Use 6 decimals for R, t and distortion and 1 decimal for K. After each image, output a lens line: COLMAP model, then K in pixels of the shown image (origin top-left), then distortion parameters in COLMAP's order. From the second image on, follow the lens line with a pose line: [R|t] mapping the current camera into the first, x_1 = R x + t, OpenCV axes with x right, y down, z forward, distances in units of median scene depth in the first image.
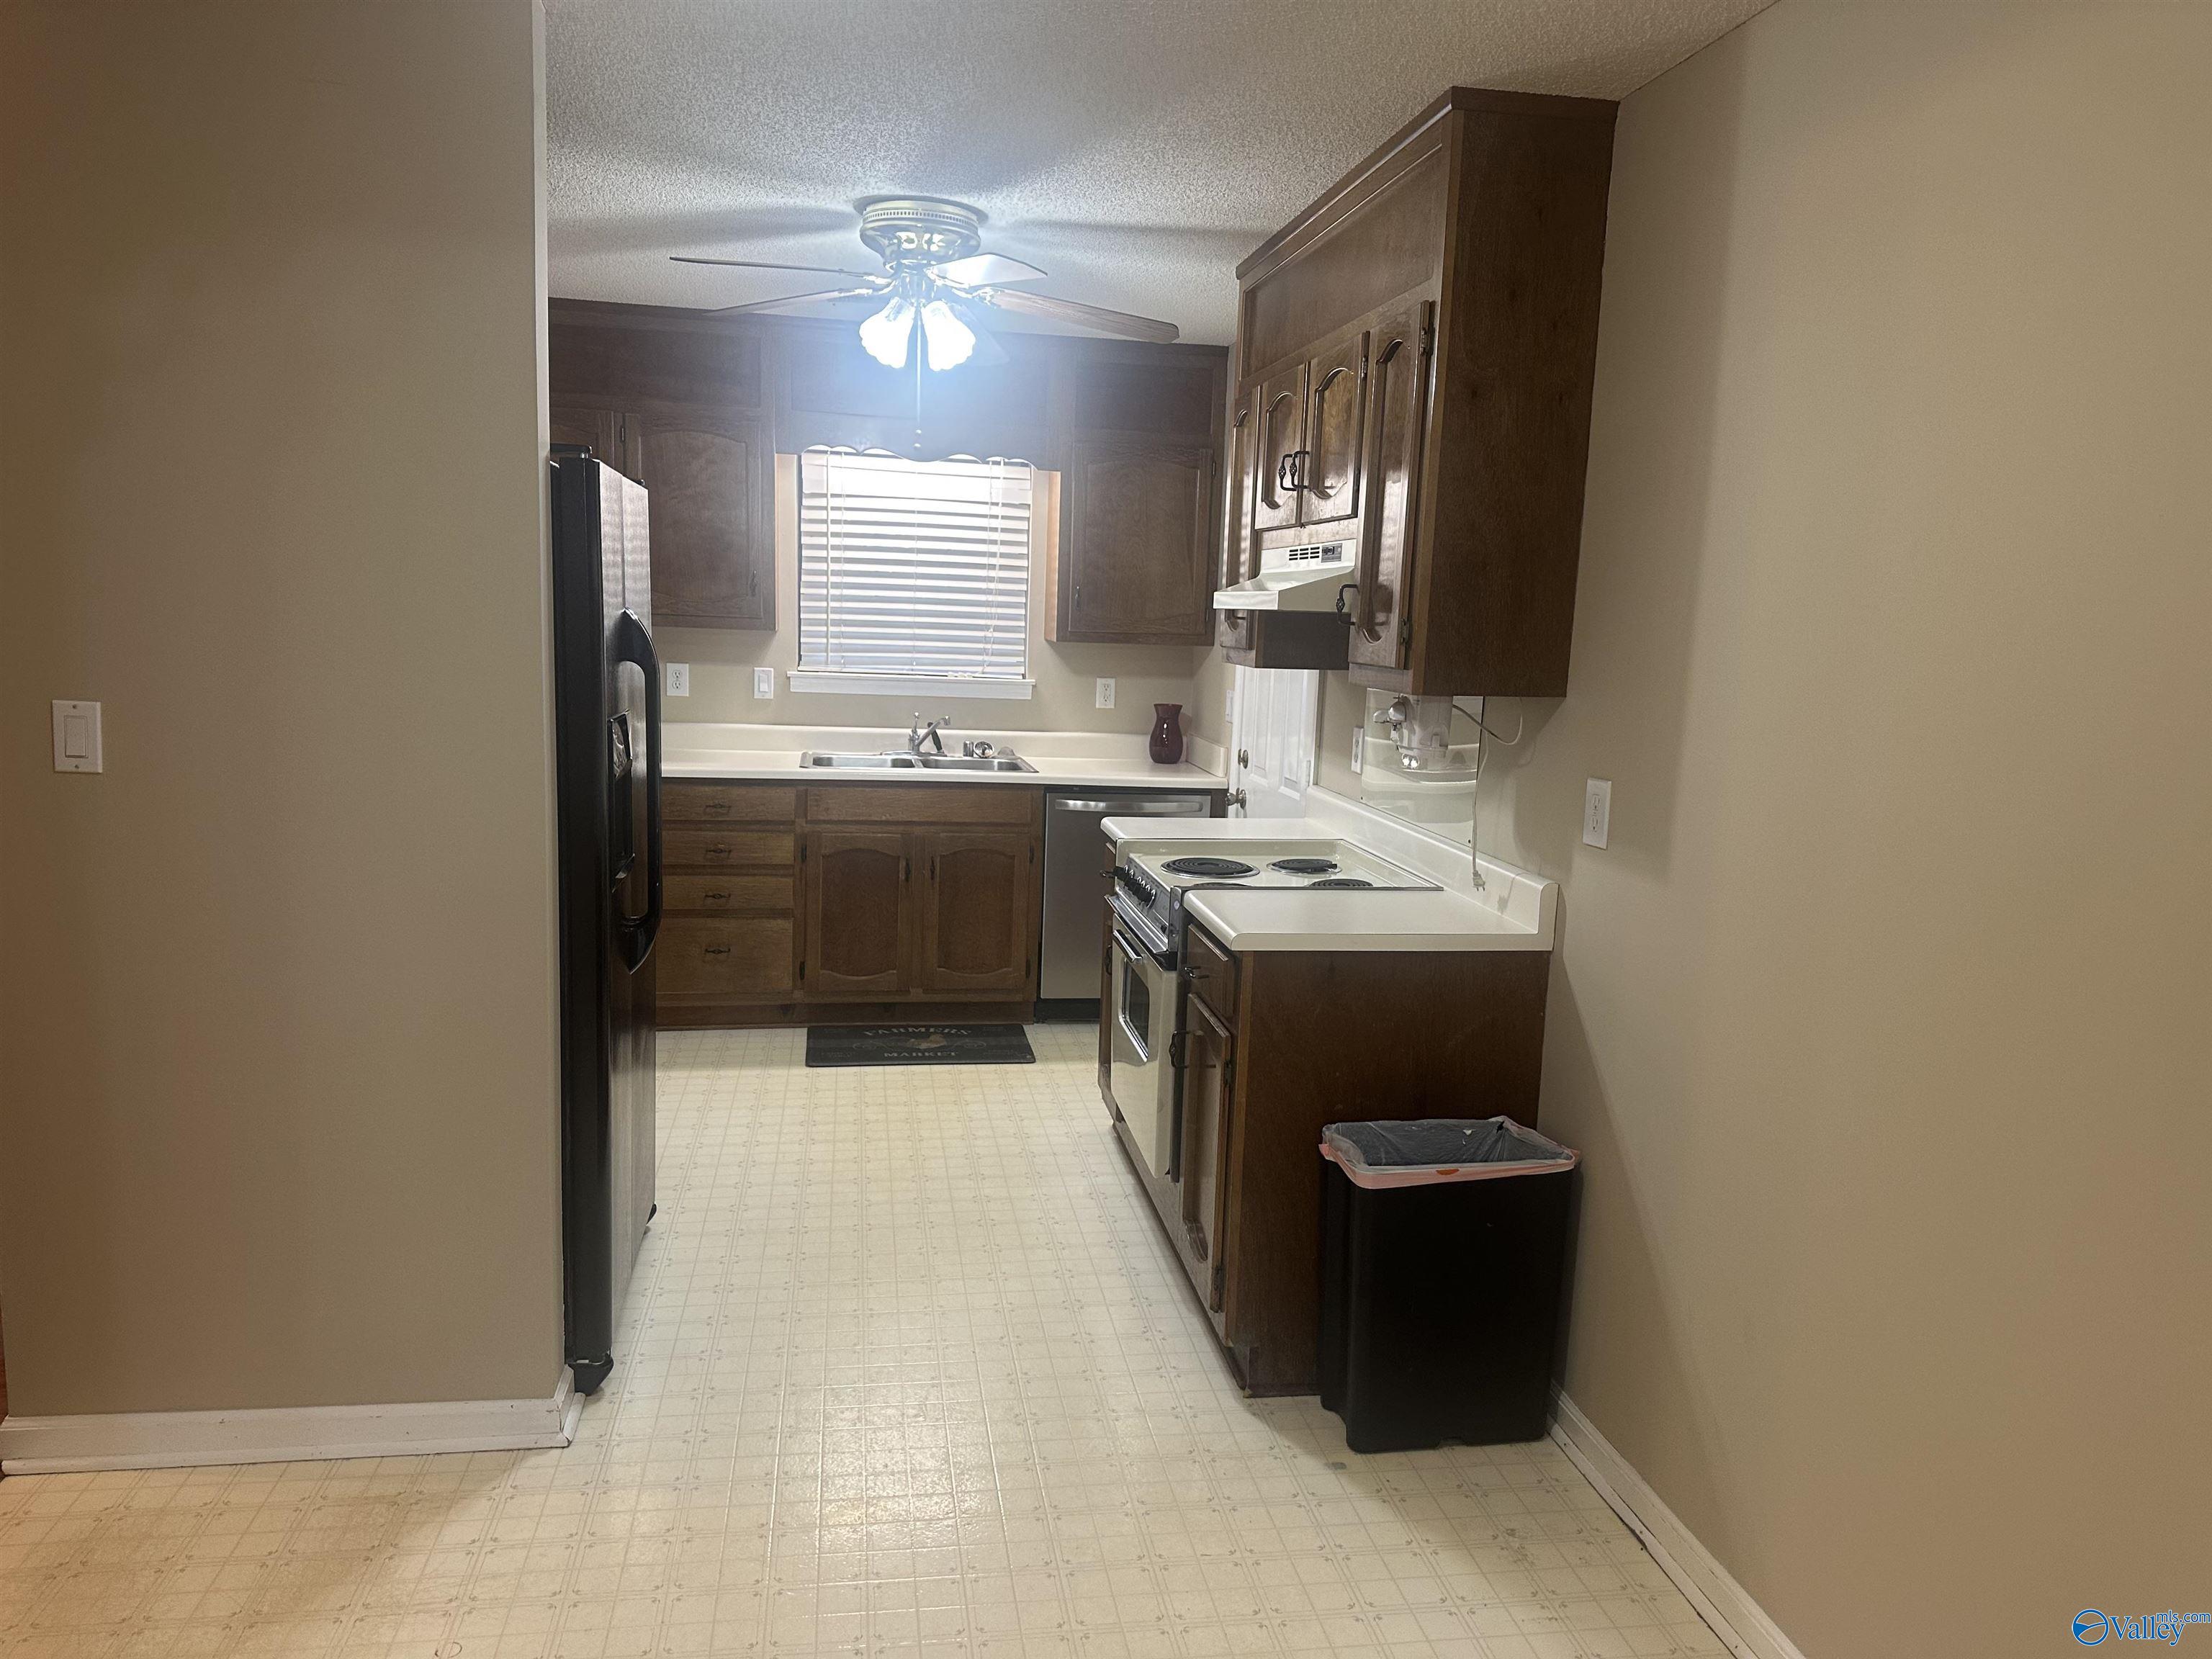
lens RADIAL K [[1523.4, 0, 1106.0], [0, 1523.4, 829.5], [0, 0, 1]] dist [0.160563, -0.331328]
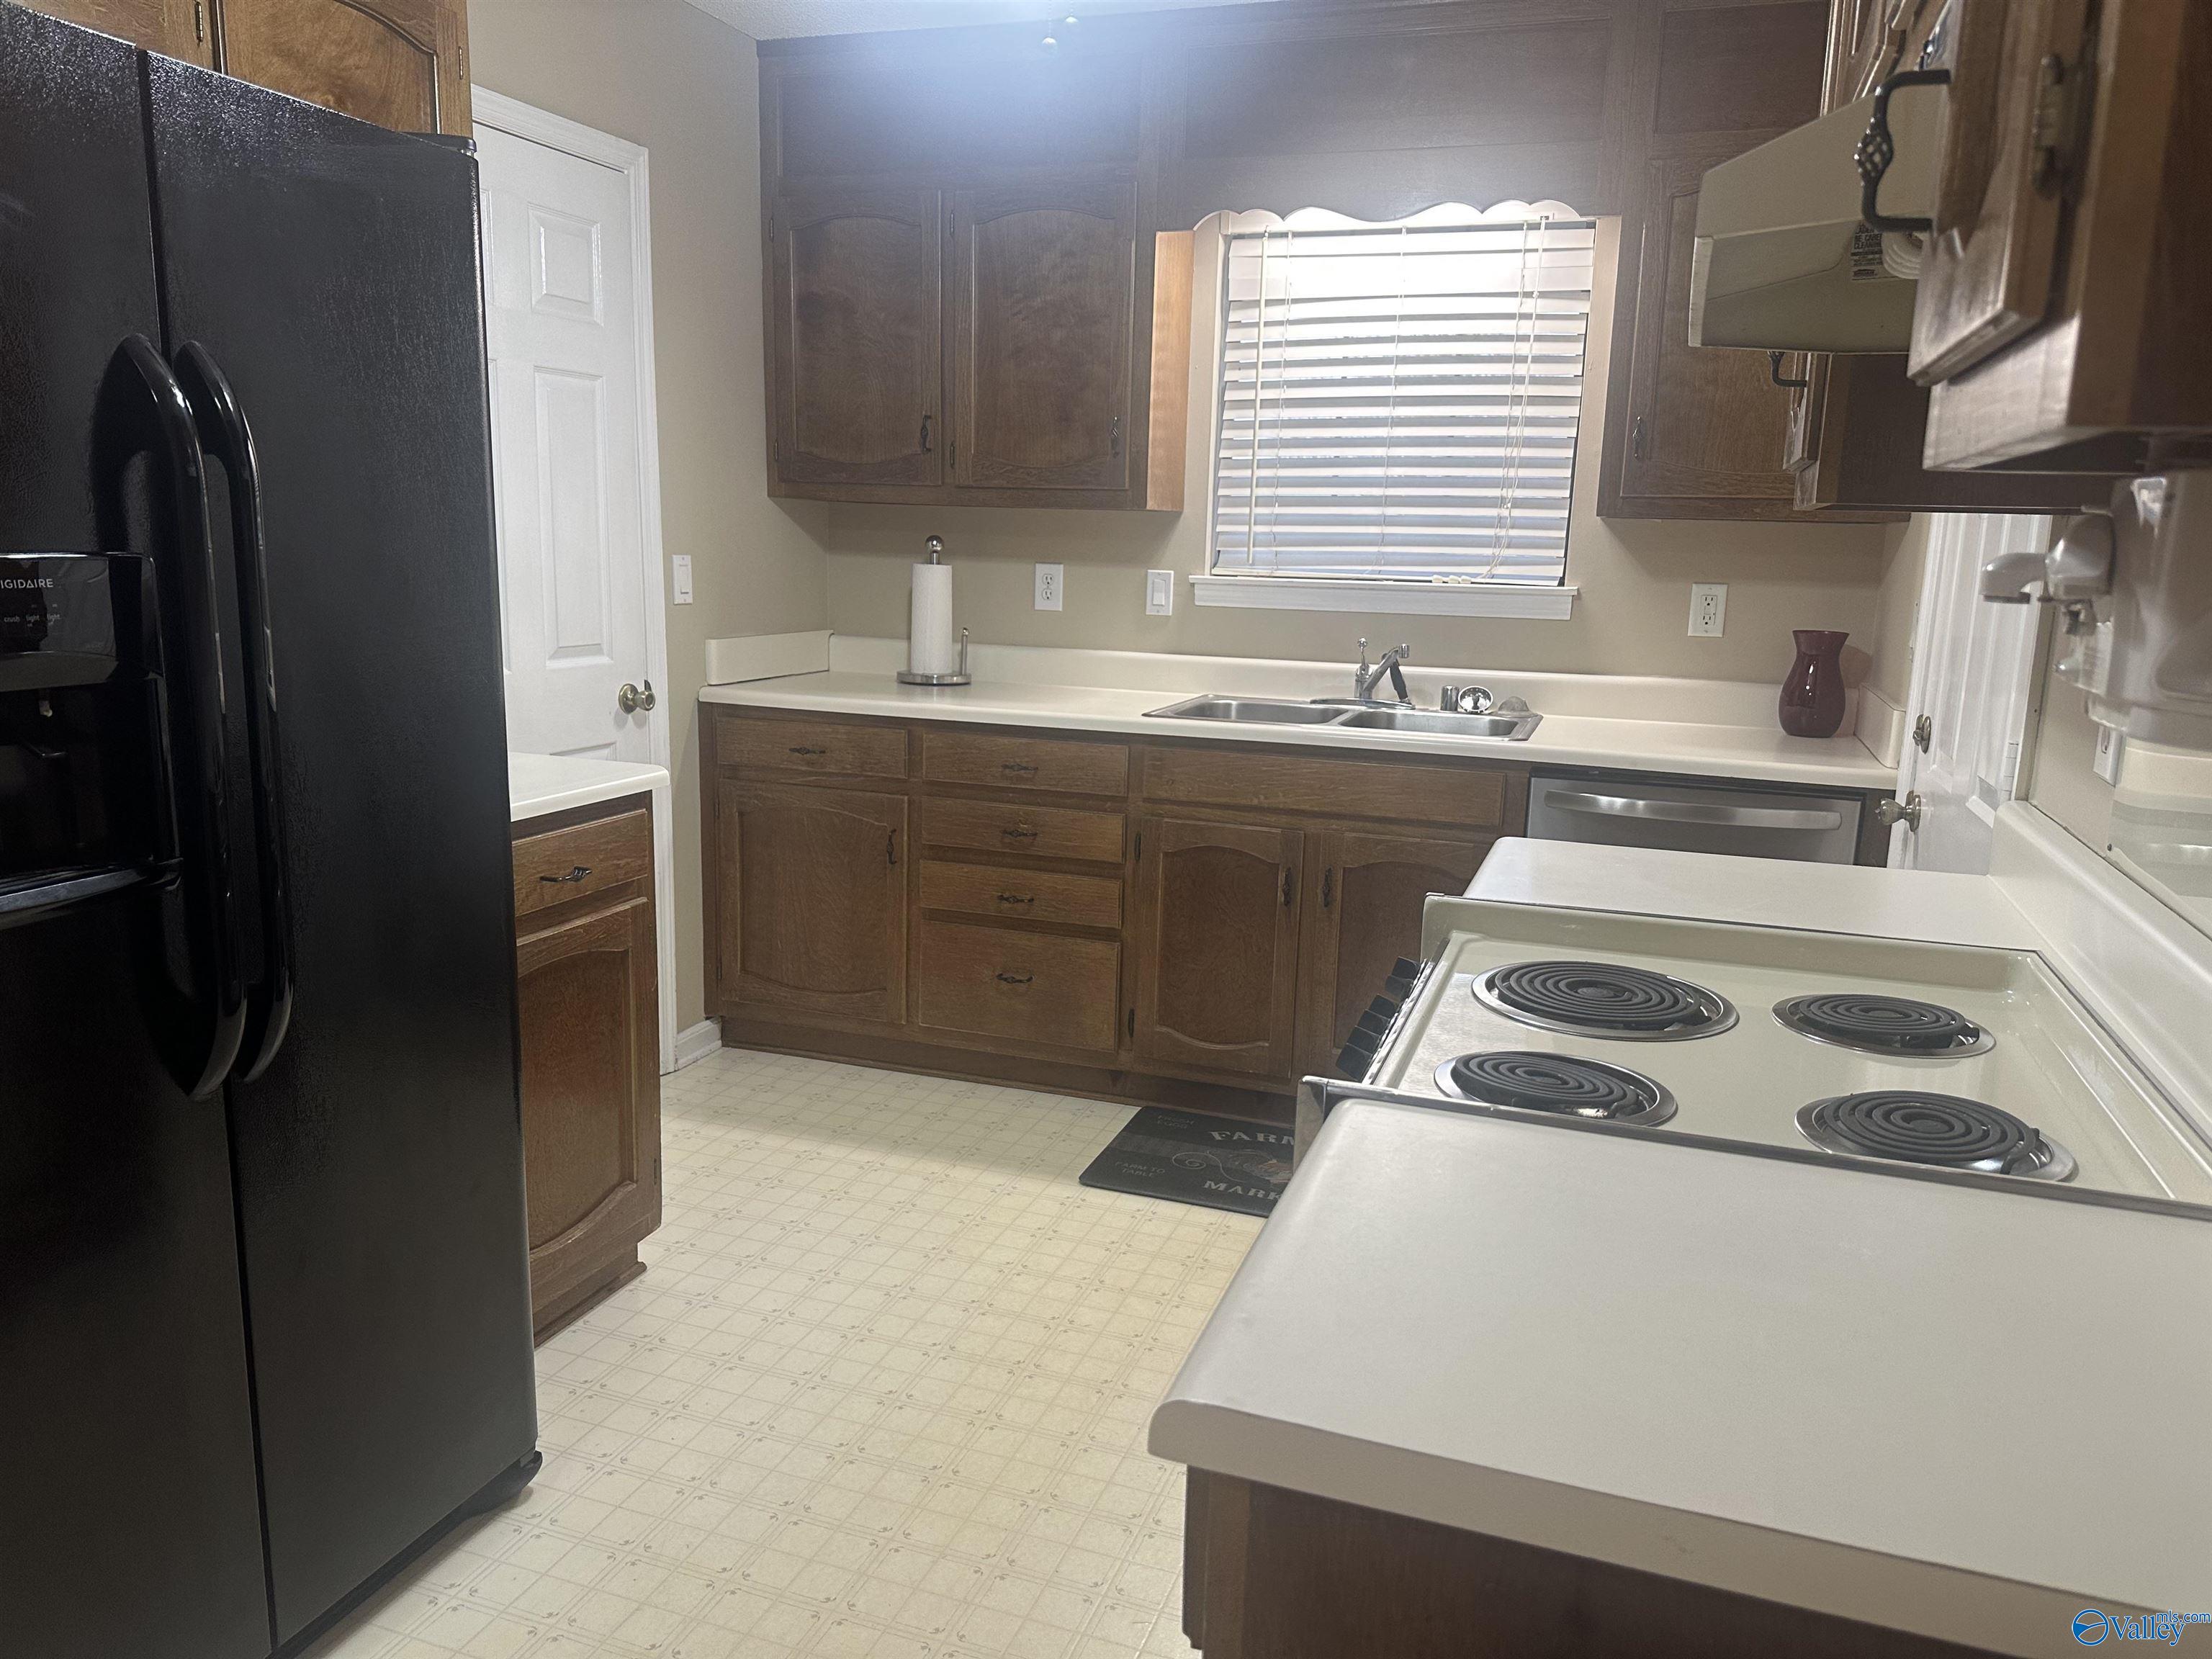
lens RADIAL K [[1523.4, 0, 1106.0], [0, 1523.4, 829.5], [0, 0, 1]] dist [0.160563, -0.331328]
pose [[0.872380, 0.078957, -0.482410, 0.101067], [-0.065331, 0.996848, 0.045014, -0.019616], [0.484444, -0.007753, 0.874788, 0.408928]]
